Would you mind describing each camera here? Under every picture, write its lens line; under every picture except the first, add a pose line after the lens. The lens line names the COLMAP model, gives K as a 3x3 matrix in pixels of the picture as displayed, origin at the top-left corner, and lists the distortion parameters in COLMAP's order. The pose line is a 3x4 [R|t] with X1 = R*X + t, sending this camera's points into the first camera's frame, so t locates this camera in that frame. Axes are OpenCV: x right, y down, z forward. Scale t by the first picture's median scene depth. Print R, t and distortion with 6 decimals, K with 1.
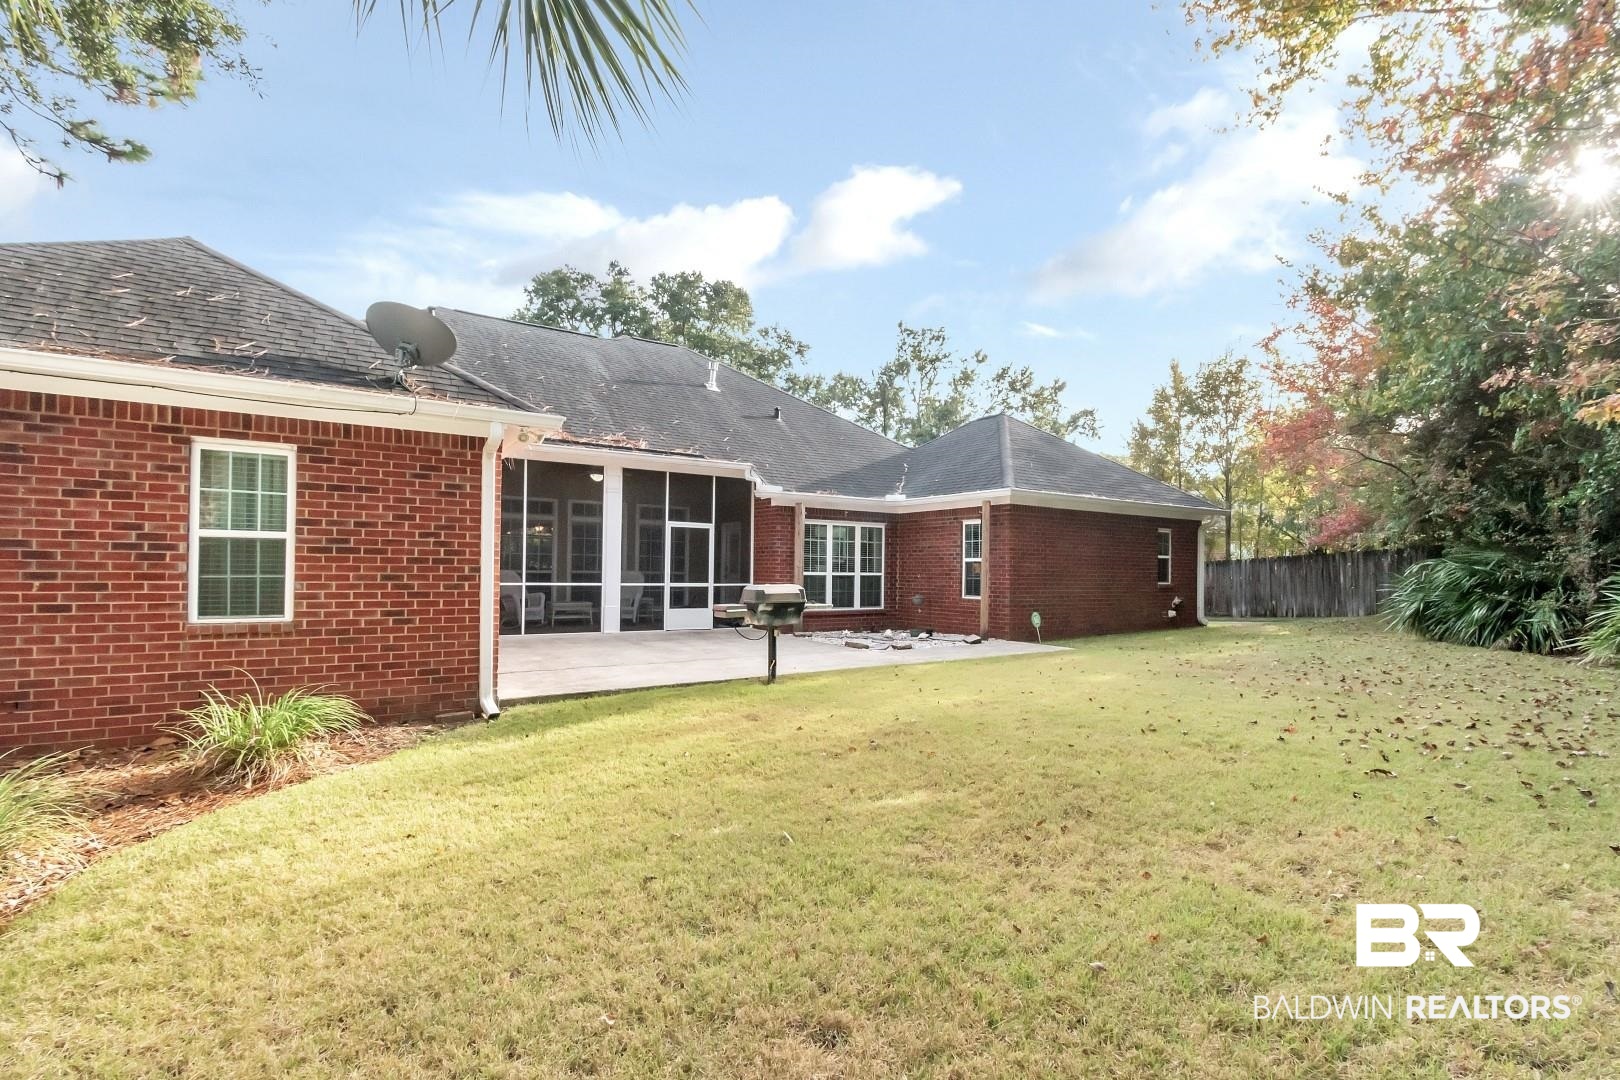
lens RADIAL K [[743.9, 0, 810.0], [0, 743.9, 540.0], [0, 0, 1]] dist [0.003118, 0.000793]
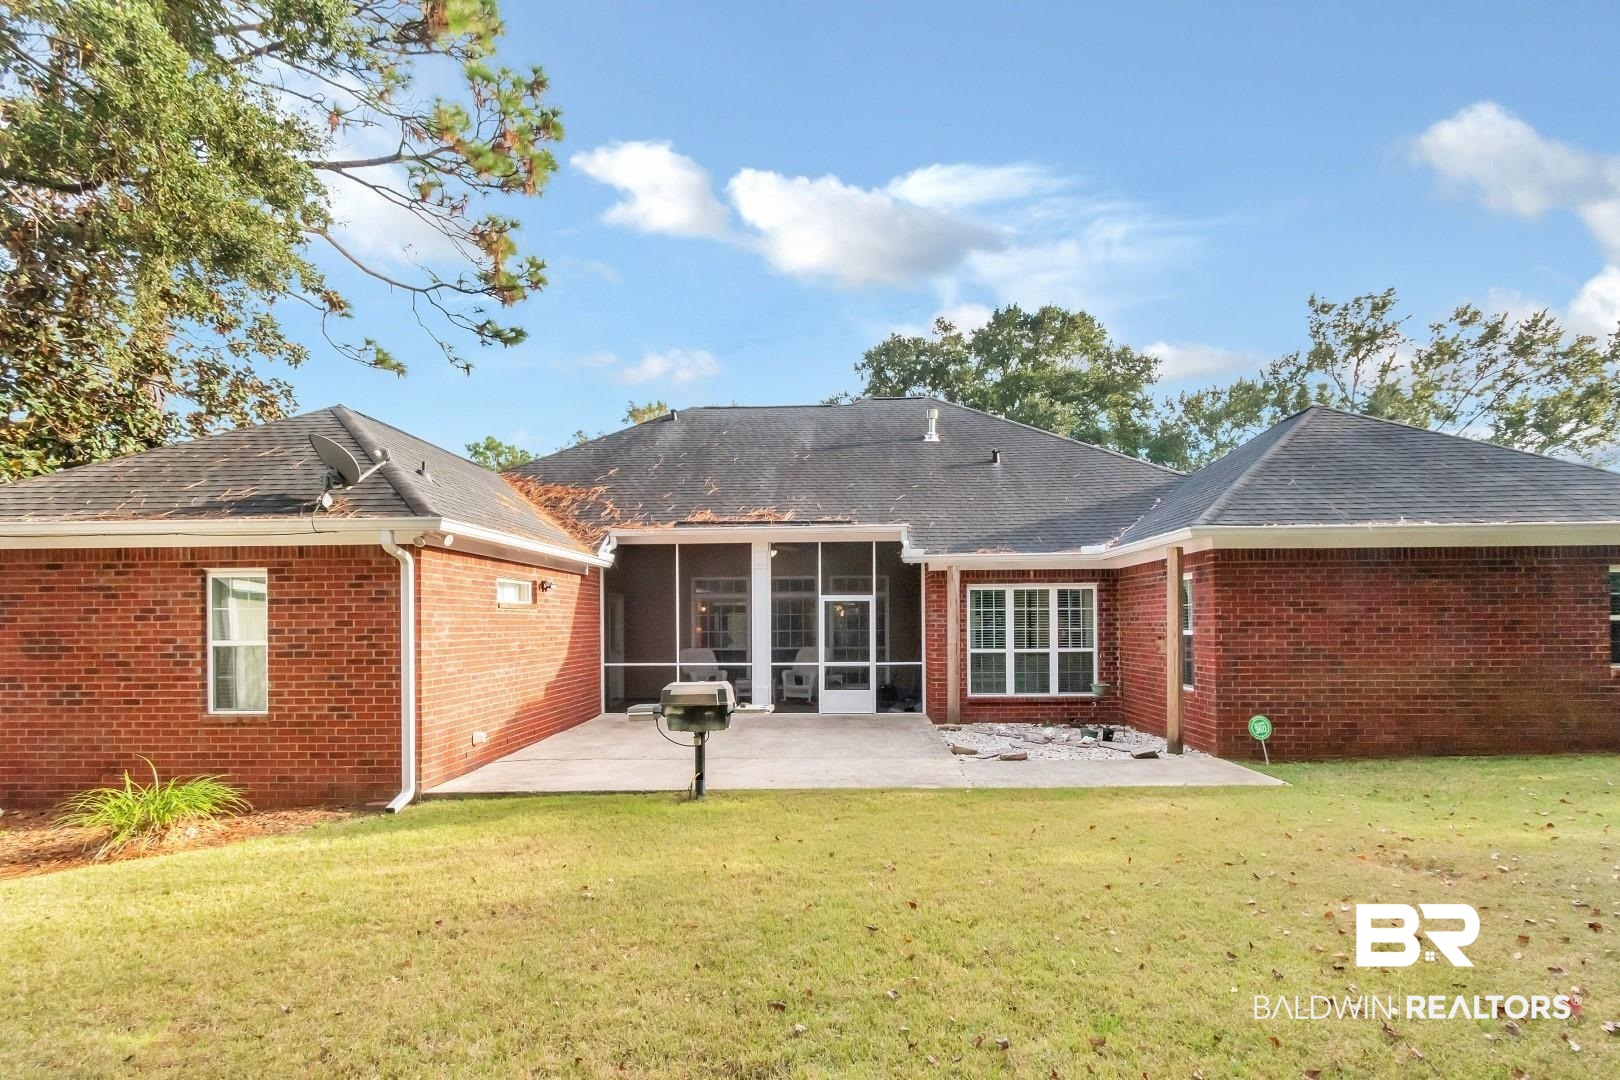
lens RADIAL K [[738.6, 0, 808.7], [0, 738.6, 609.6], [0, 0, 1]] dist [0.001606, -0.000144]
pose [[0.818338, -0.033647, -0.573751, 0.334971], [0.043863, 0.999030, 0.003974, -0.012479], [0.573061, -0.028419, 0.819020, 0.246147]]
